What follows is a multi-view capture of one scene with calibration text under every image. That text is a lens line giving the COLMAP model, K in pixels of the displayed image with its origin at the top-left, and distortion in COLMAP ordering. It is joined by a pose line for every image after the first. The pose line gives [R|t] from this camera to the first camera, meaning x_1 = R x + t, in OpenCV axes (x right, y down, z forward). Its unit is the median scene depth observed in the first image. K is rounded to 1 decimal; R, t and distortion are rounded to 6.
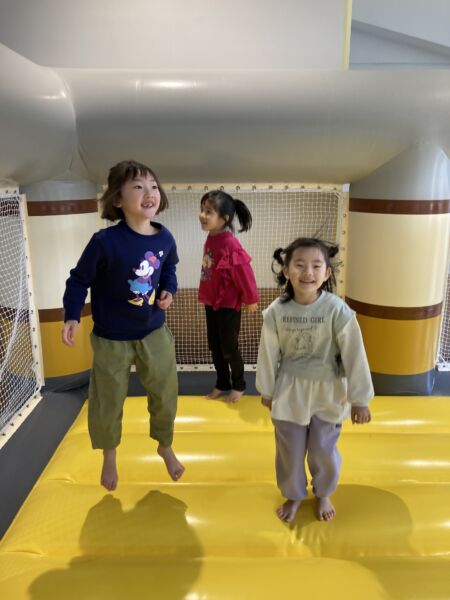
lens RADIAL K [[495.7, 0, 226.9], [0, 495.7, 298.6], [0, 0, 1]] dist [0.015451, -0.004490]
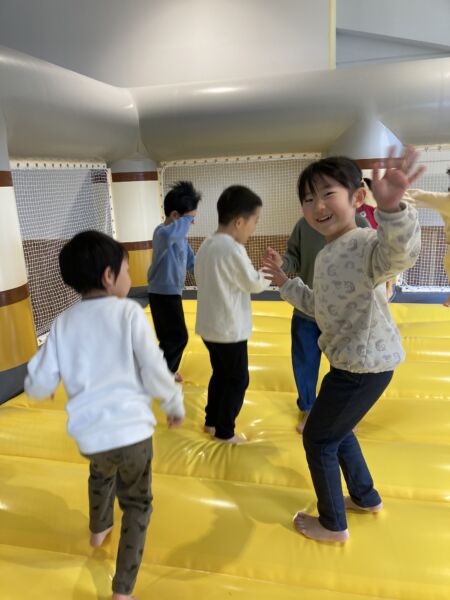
lens RADIAL K [[495.7, 0, 223.8], [0, 495.7, 301.3], [0, 0, 1]] dist [0.015451, -0.004490]
pose [[0.965198, 0.019005, -0.260828, 0.367601], [-0.018940, 0.999817, 0.002762, 0.204844], [0.260833, 0.002274, 0.965381, -0.445925]]
